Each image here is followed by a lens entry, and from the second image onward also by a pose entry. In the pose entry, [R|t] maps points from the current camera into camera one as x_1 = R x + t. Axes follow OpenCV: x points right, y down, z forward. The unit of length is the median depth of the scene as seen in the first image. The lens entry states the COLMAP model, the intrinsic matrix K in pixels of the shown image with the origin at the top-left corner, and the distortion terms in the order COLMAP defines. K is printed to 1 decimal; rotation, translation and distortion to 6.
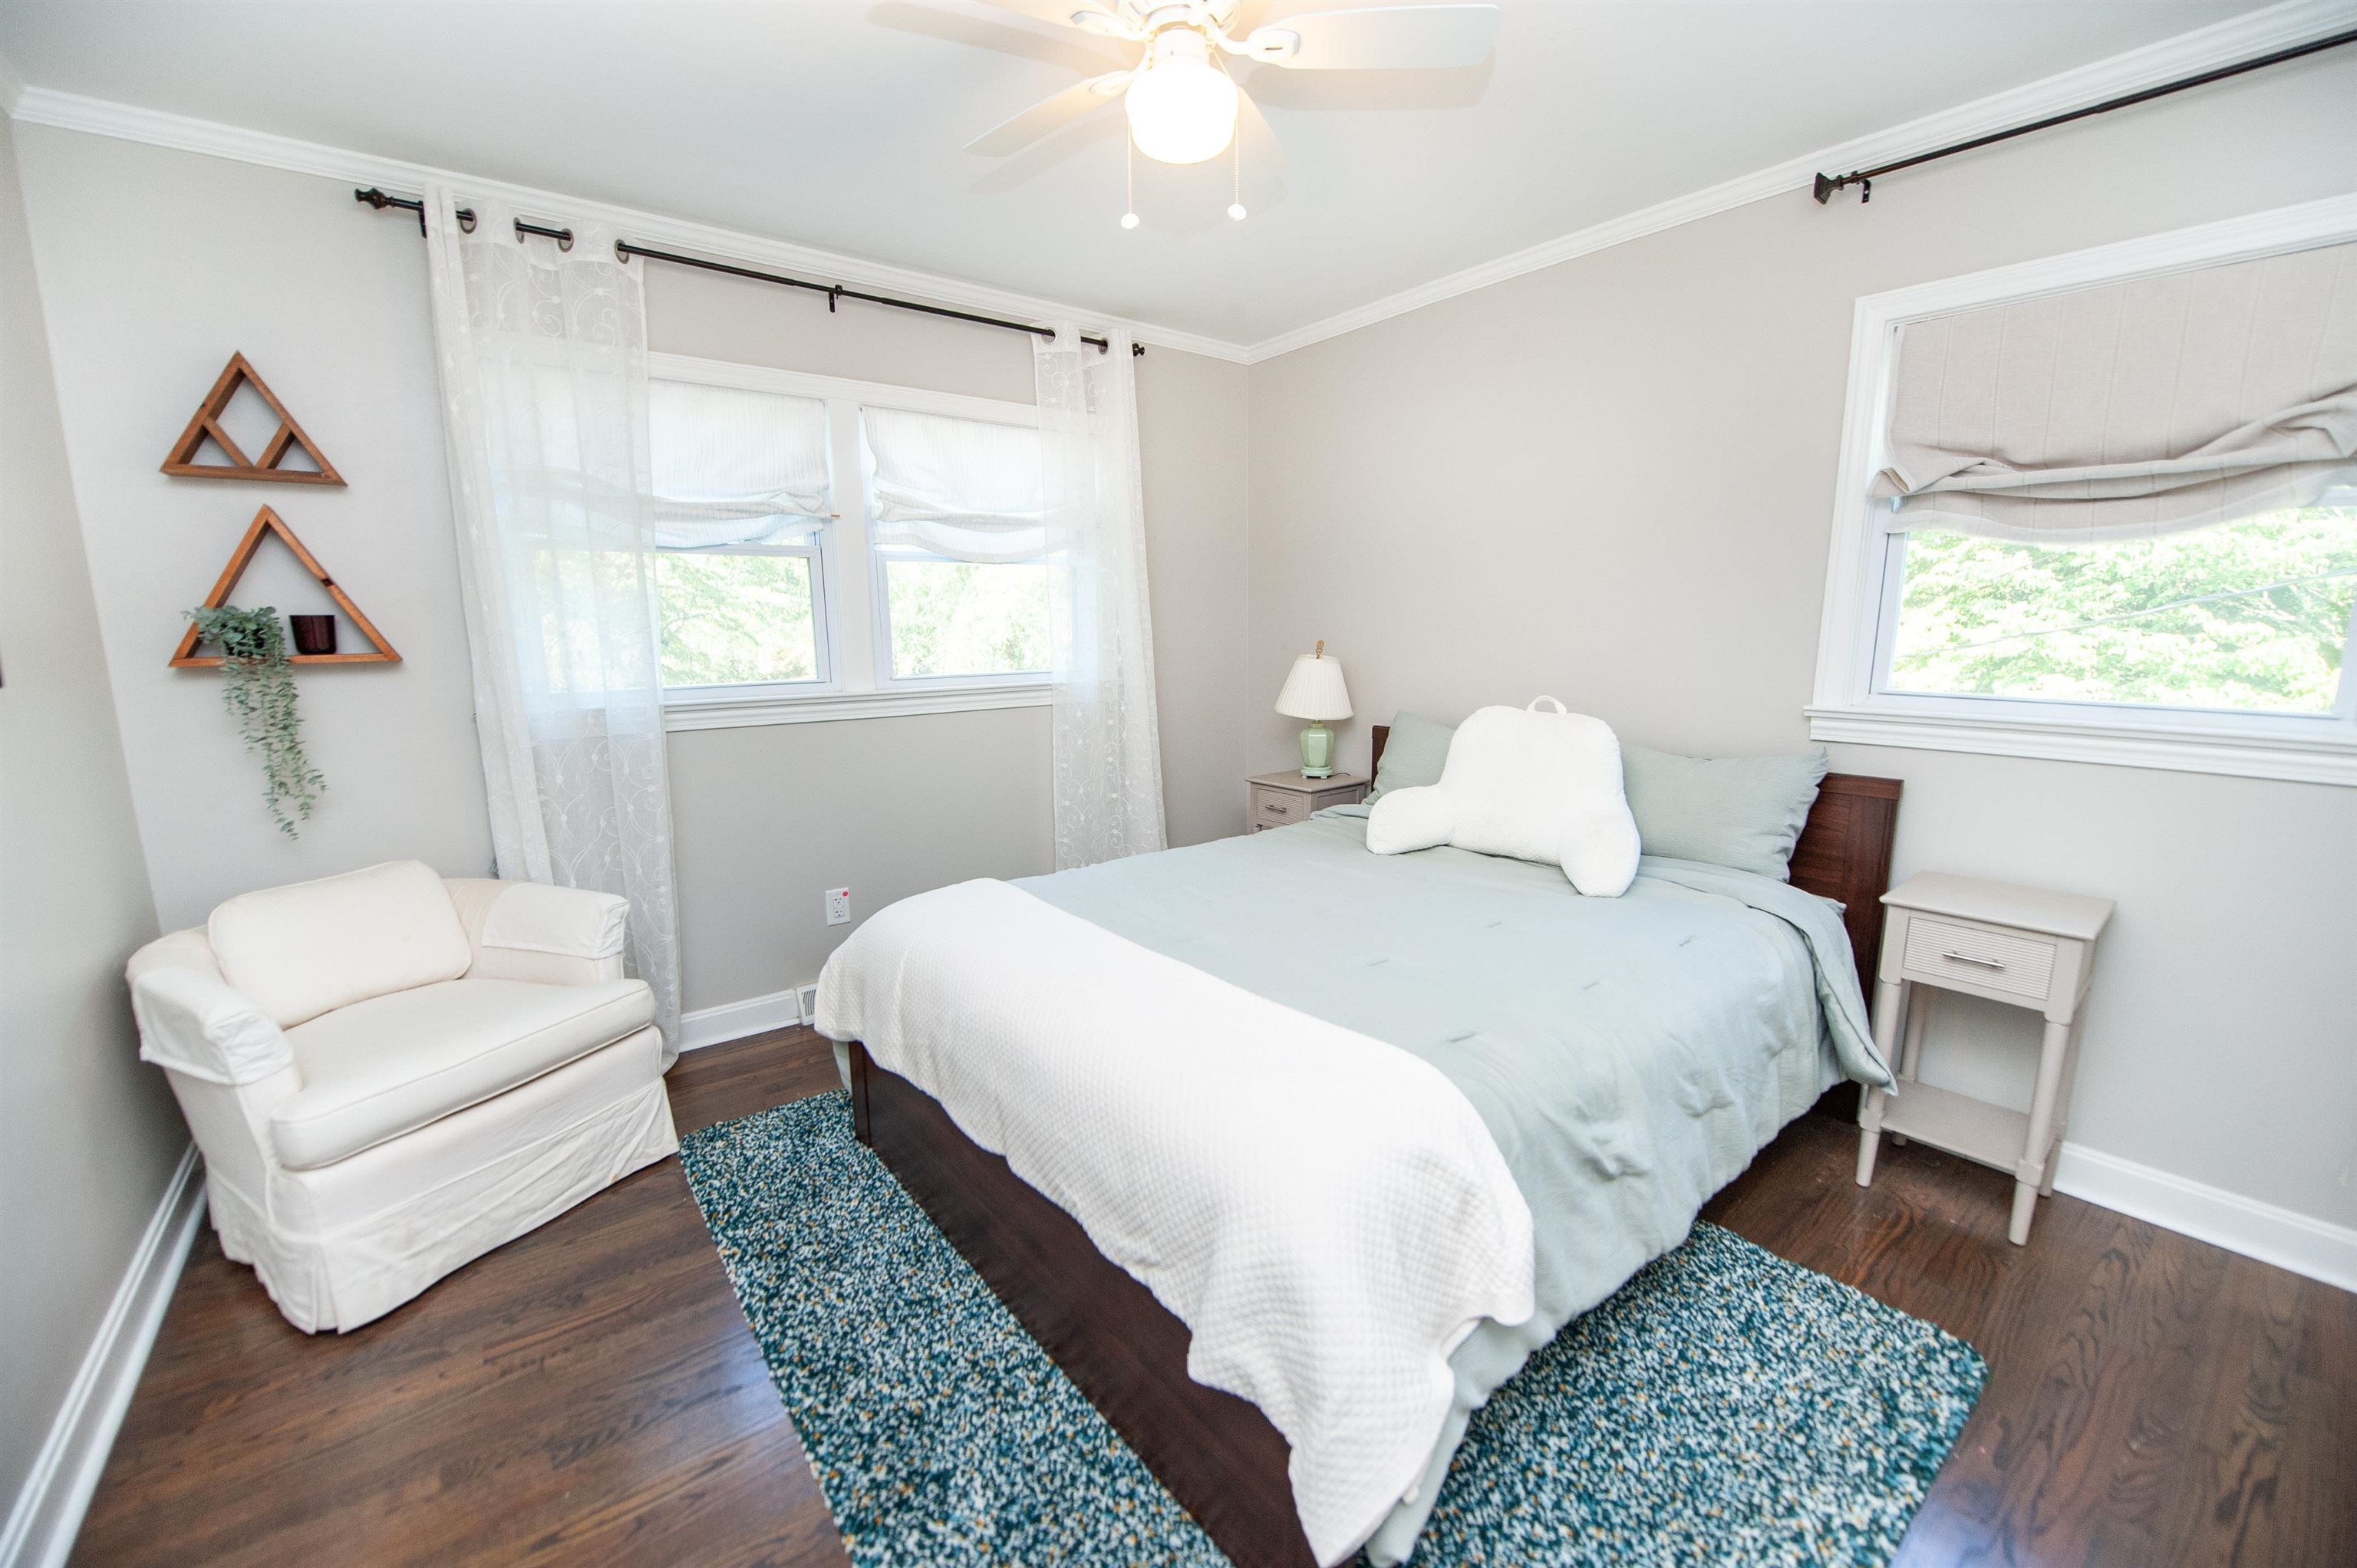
lens RADIAL K [[943.4, 0, 1189.5], [0, 943.4, 788.1], [0, 0, 1]] dist [-0.020906, -0.000604]
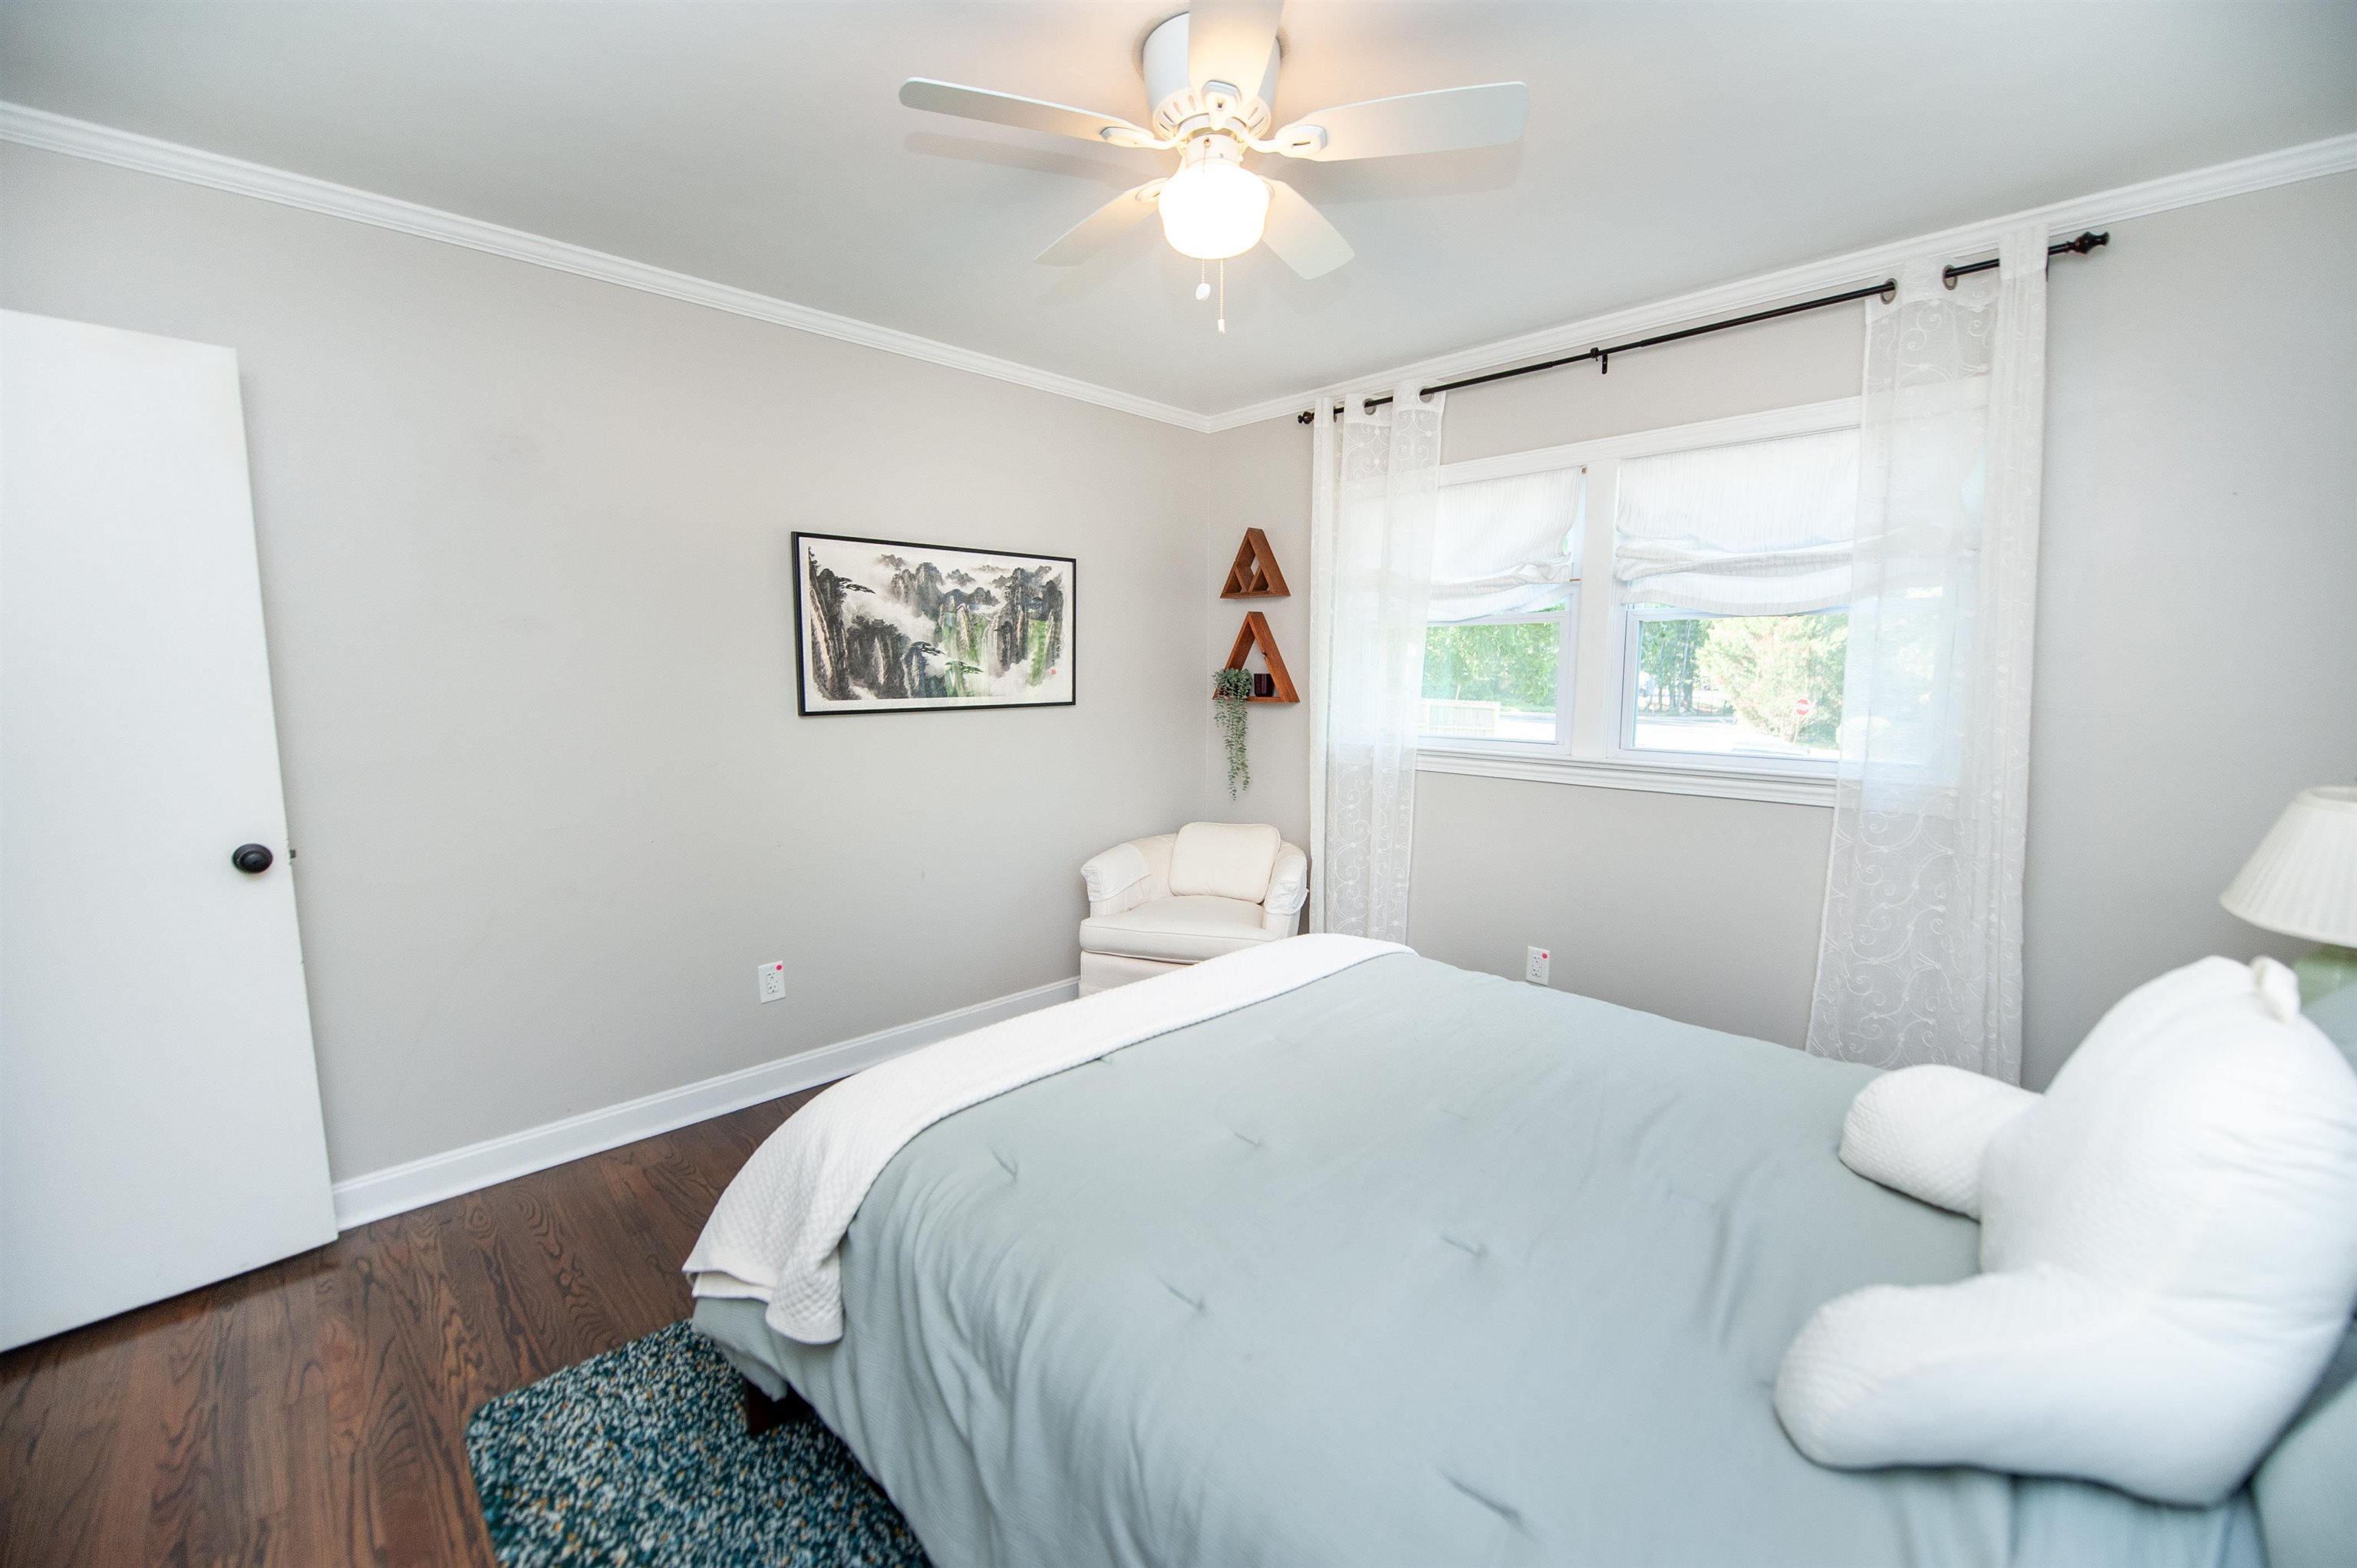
lens RADIAL K [[943.4, 0, 1189.5], [0, 943.4, 788.1], [0, 0, 1]] dist [-0.020906, -0.000604]
pose [[0.114855, 0.128740, -0.985005, 0.707528], [-0.180487, 0.977767, 0.106749, -0.129566], [0.976848, 0.165520, 0.135537, 0.608782]]
